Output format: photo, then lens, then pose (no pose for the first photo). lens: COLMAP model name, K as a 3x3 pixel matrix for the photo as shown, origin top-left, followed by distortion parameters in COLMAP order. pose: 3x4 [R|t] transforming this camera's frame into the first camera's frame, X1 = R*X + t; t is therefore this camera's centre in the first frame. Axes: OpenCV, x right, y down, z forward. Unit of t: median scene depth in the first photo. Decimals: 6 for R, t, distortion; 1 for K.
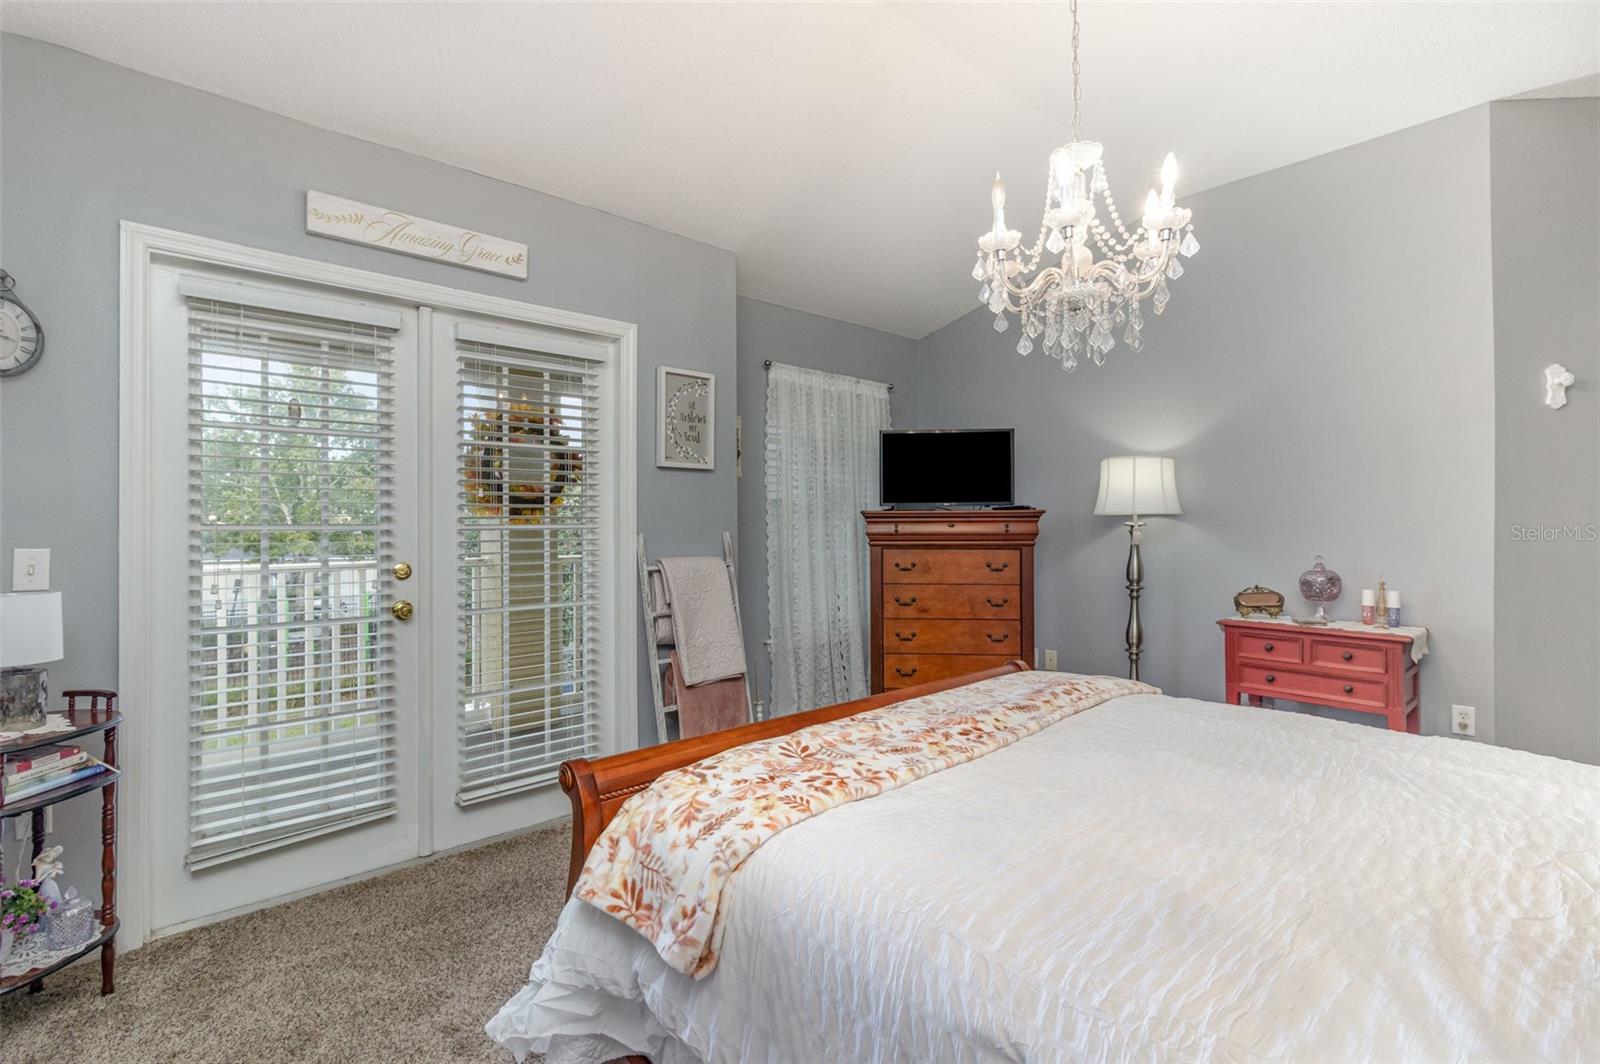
lens RADIAL K [[748.3, 0, 798.5], [0, 748.3, 524.0], [0, 0, 1]] dist [0.000647, 0.000775]
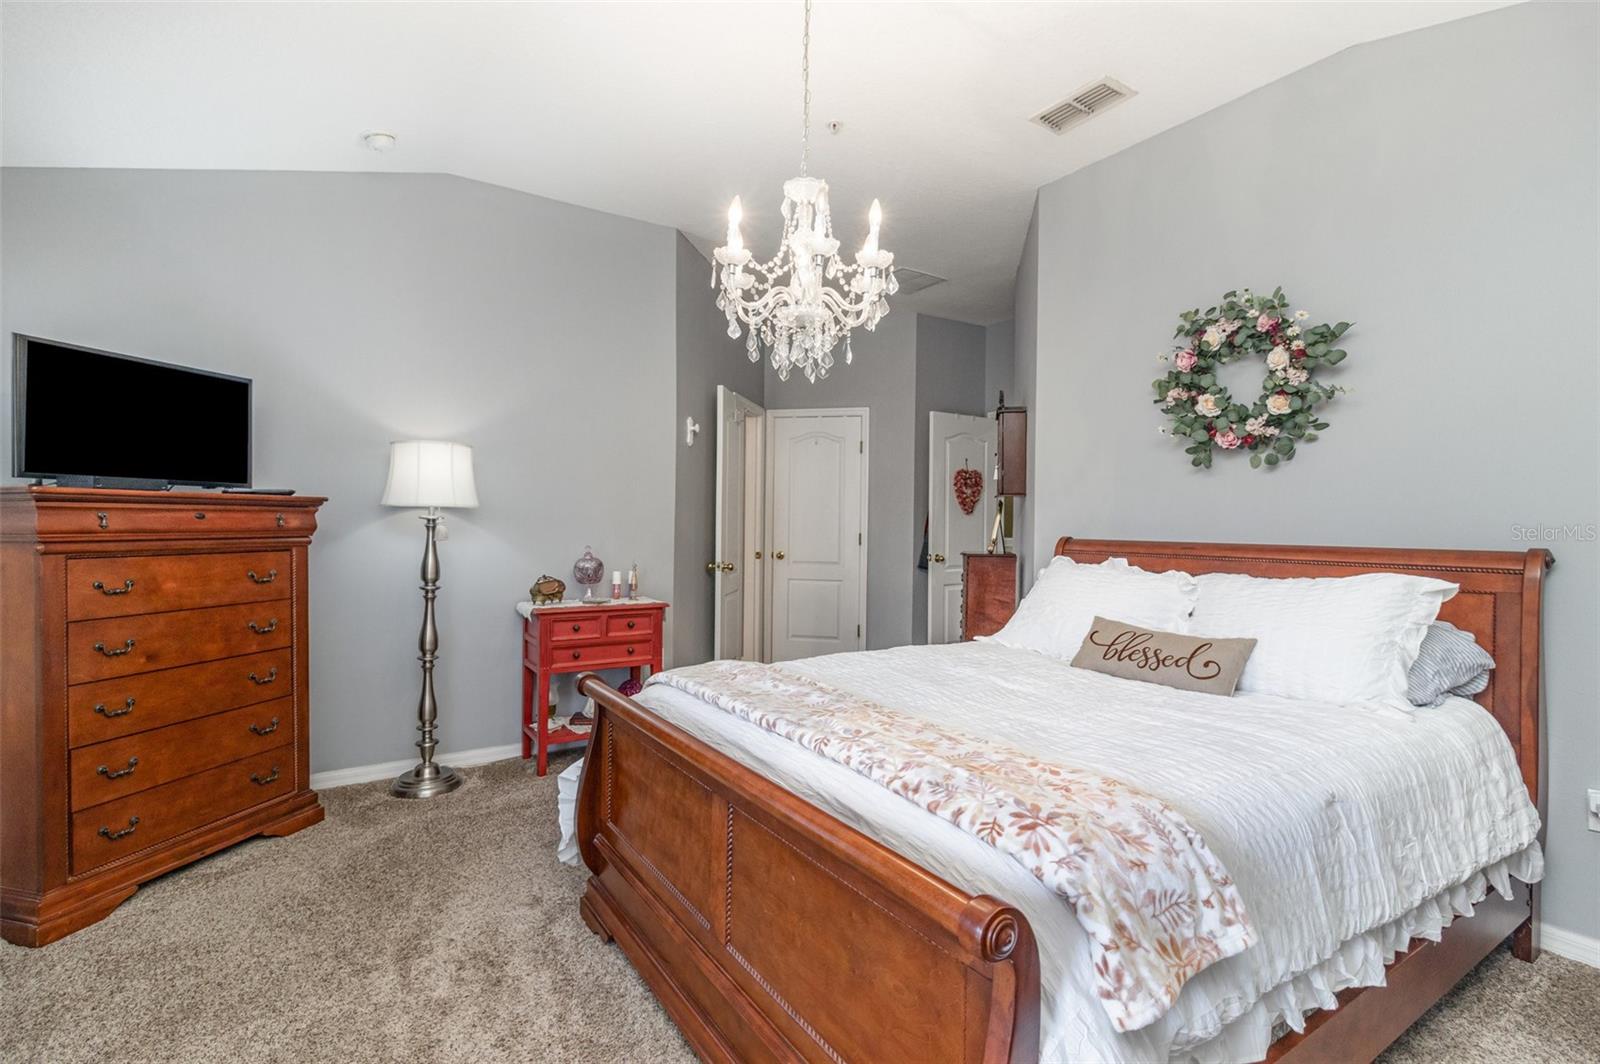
lens RADIAL K [[748.3, 0, 797.3], [0, 748.3, 525.6], [0, 0, 1]] dist [0.000647, 0.000775]
pose [[0.141193, -0.002536, 0.989979, -0.380376], [-0.012070, 0.999918, 0.004283, 0.000733], [-0.989908, -0.012554, 0.141151, 0.436088]]
